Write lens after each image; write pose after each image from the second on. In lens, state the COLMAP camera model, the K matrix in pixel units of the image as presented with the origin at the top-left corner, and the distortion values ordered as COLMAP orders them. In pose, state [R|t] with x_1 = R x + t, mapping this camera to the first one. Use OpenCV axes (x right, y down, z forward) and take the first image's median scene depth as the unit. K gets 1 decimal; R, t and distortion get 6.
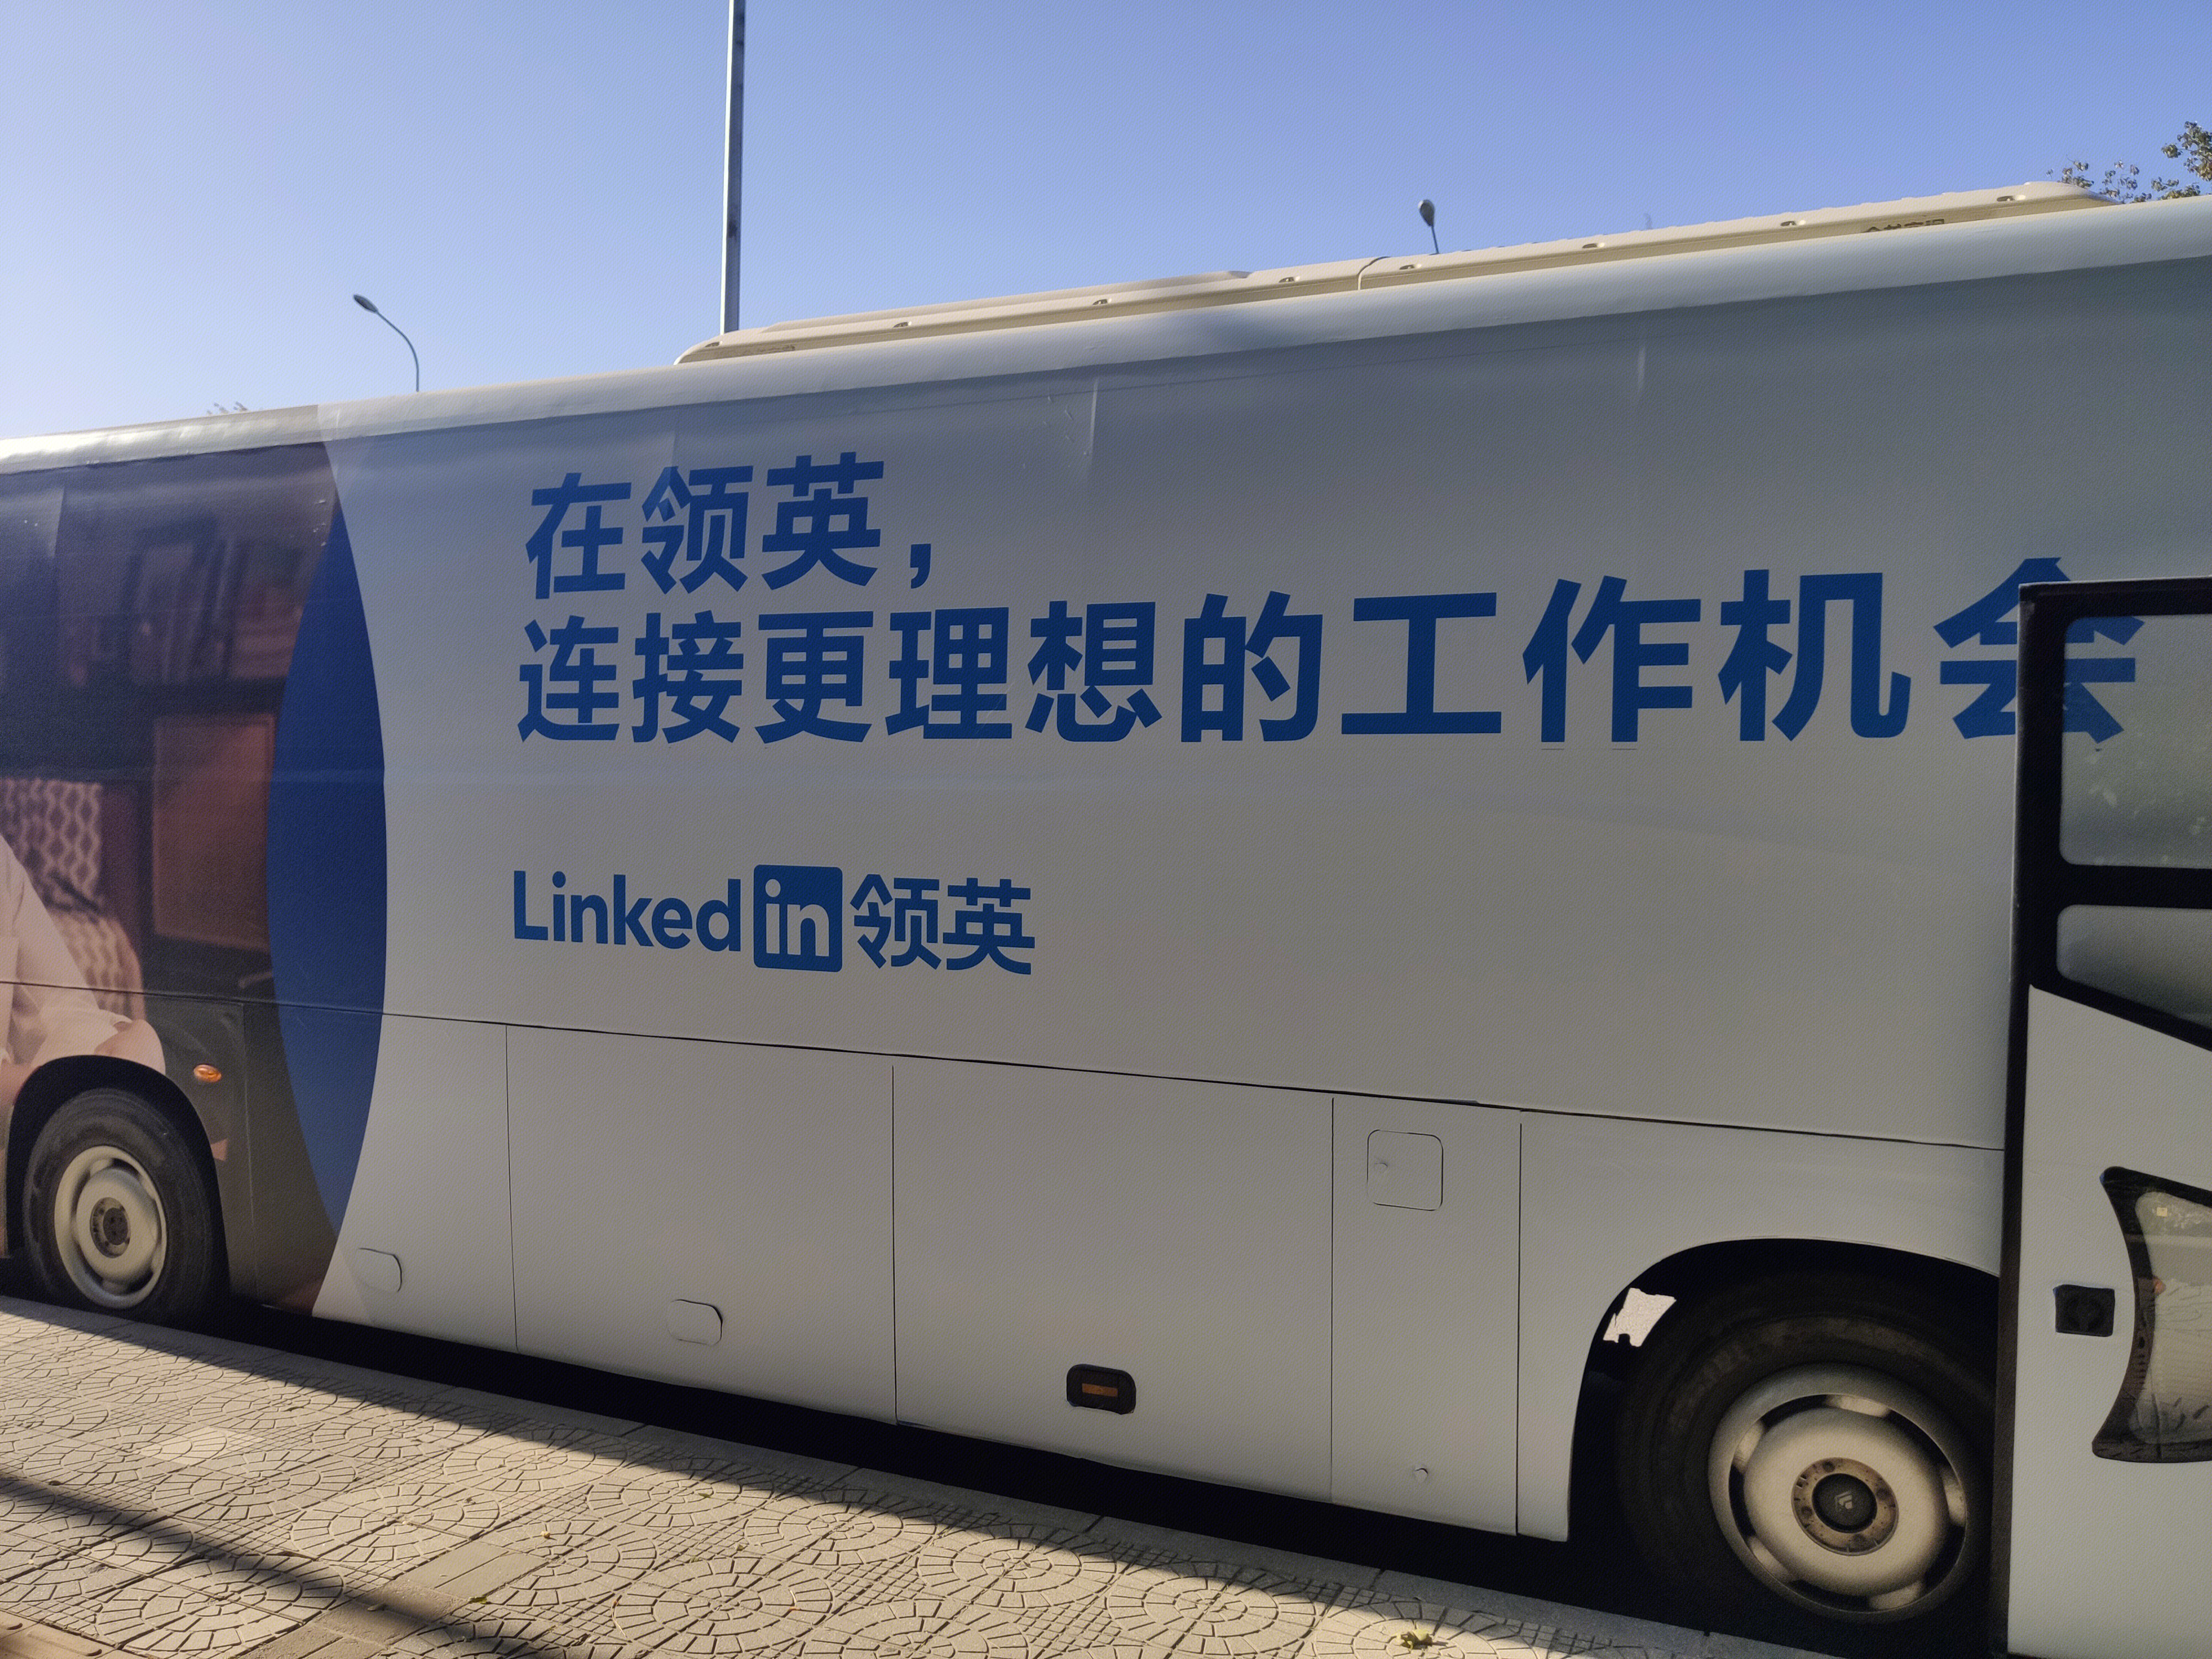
lens RADIAL K [[1582.0, 0, 1095.7], [0, 1582.0, 863.0], [0, 0, 1]] dist [0.034967, -0.049361]
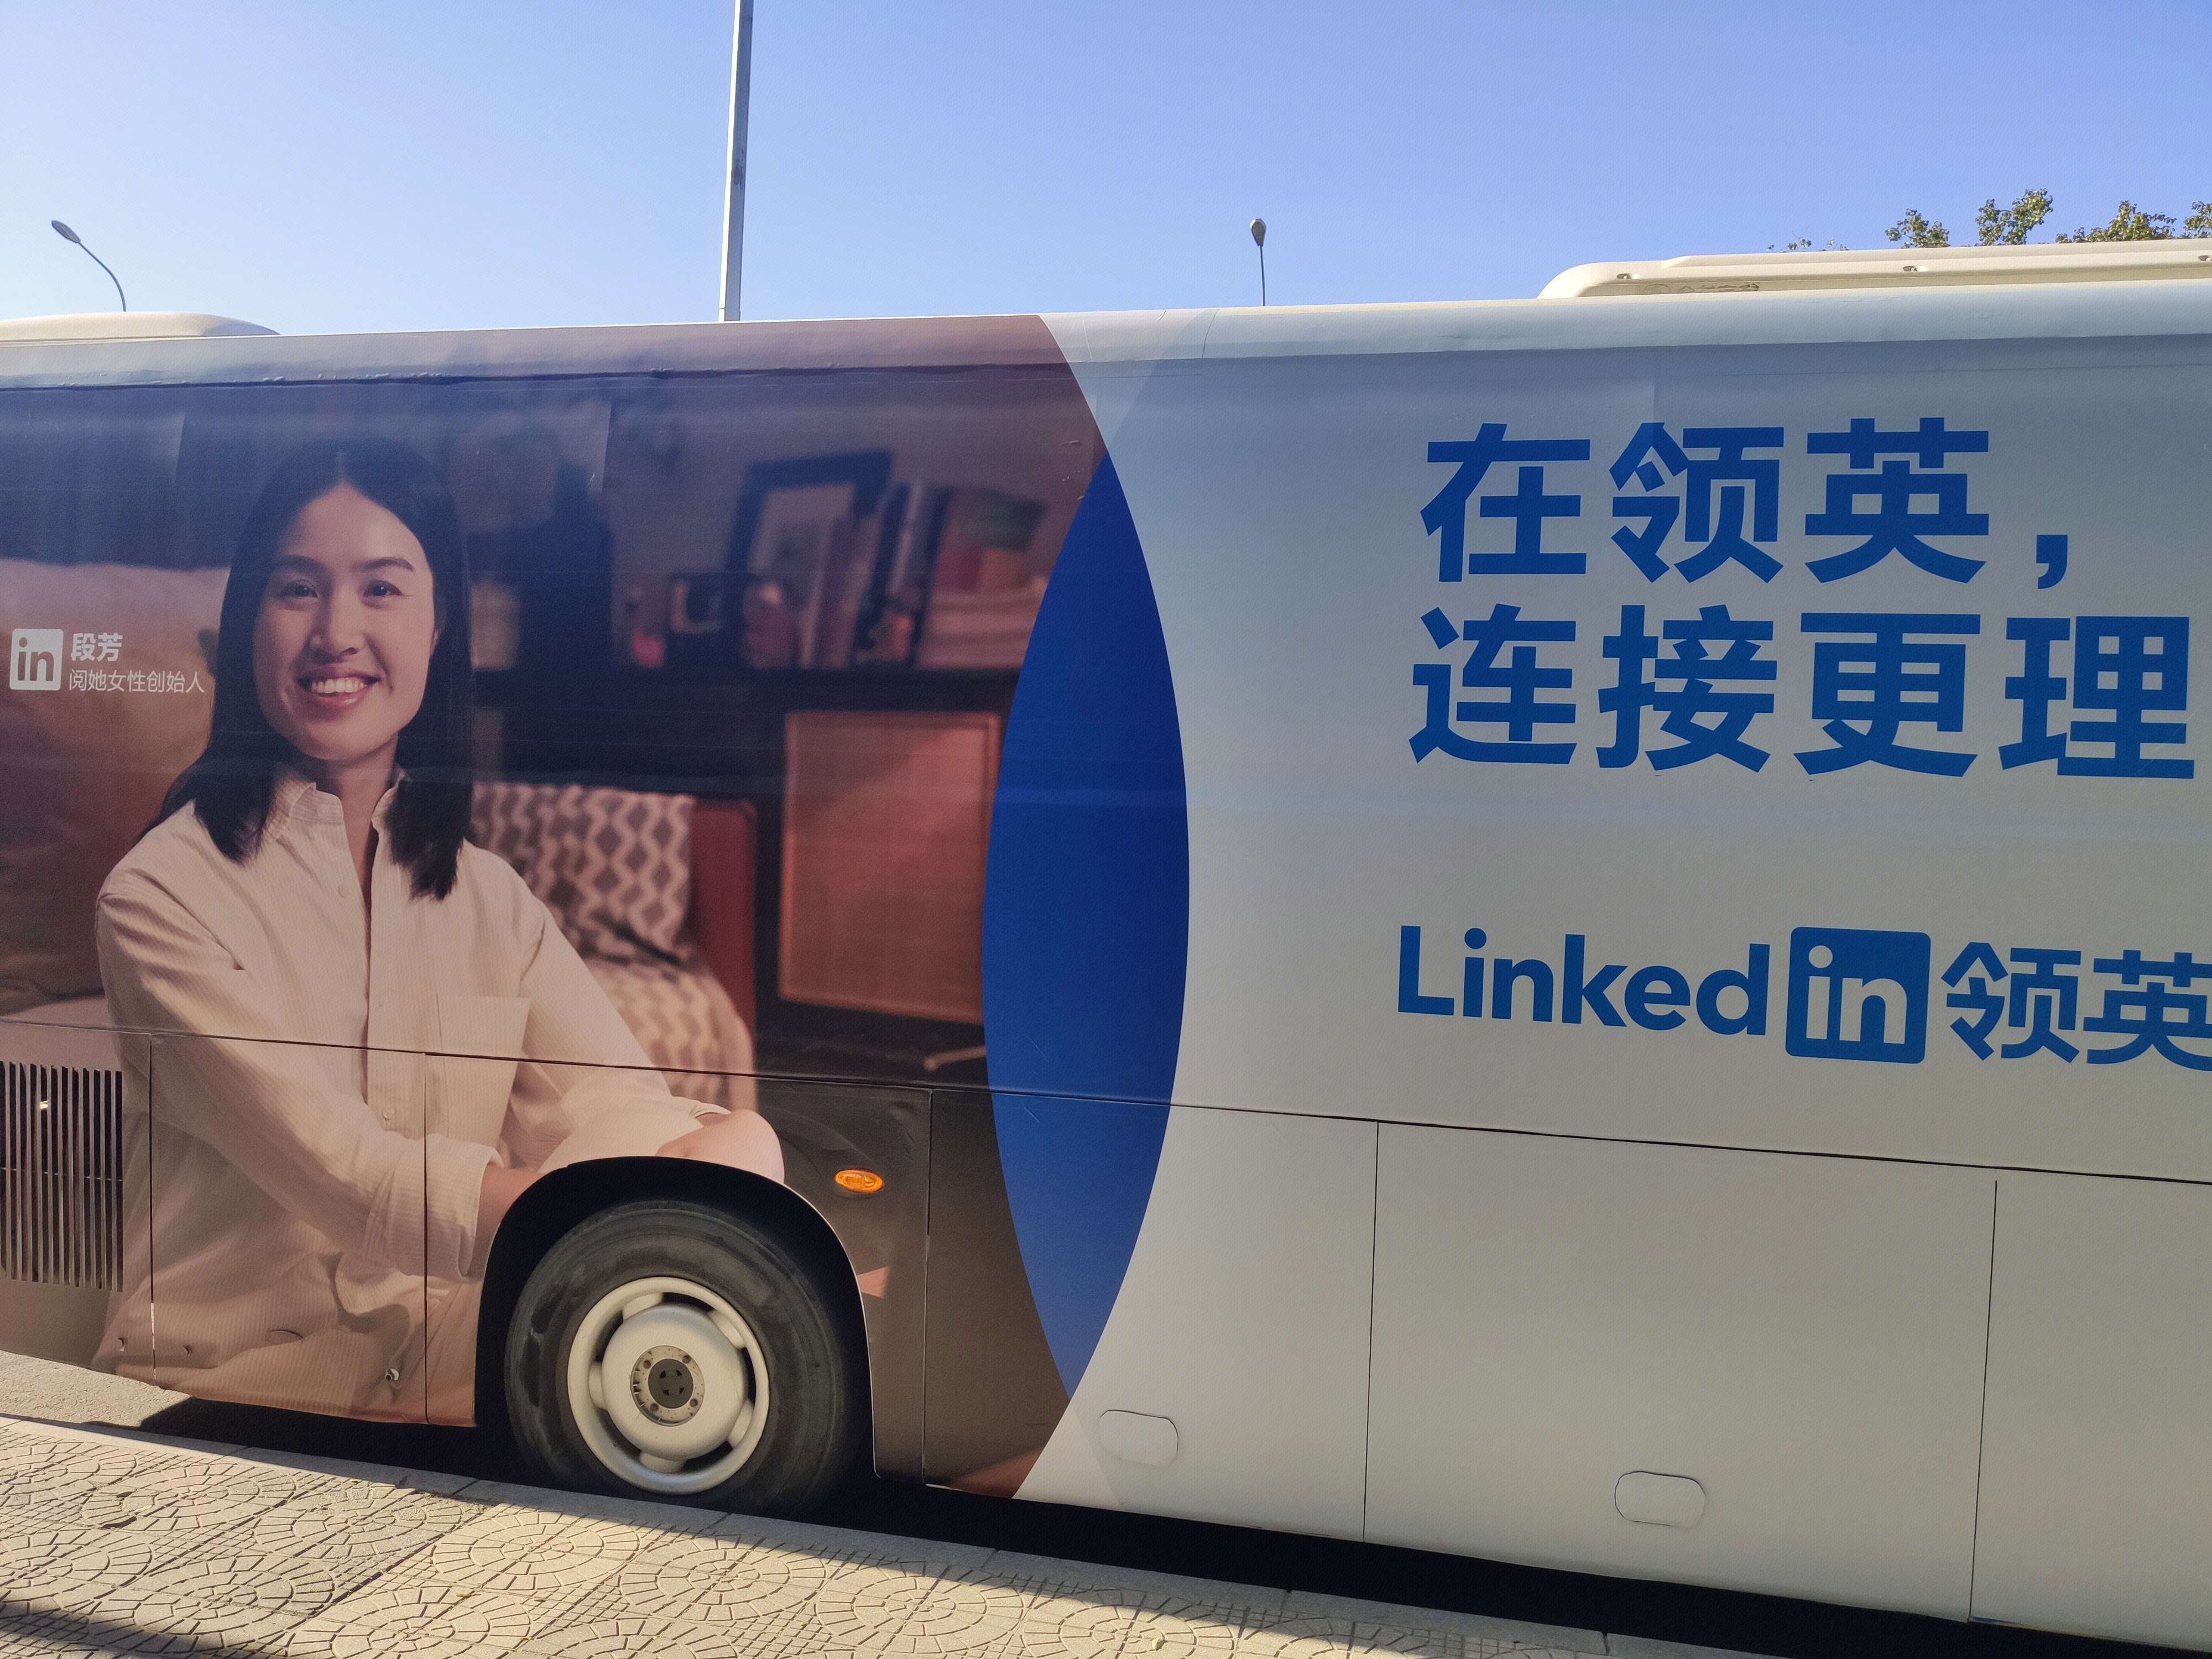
lens RADIAL K [[1582.0, 0, 1144.4], [0, 1582.0, 849.2], [0, 0, 1]] dist [0.034967, -0.049361]
pose [[0.983500, 0.015209, 0.180269, -0.682995], [-0.013679, 0.999859, -0.009725, -0.025715], [-0.180392, 0.007099, 0.983569, 0.275702]]
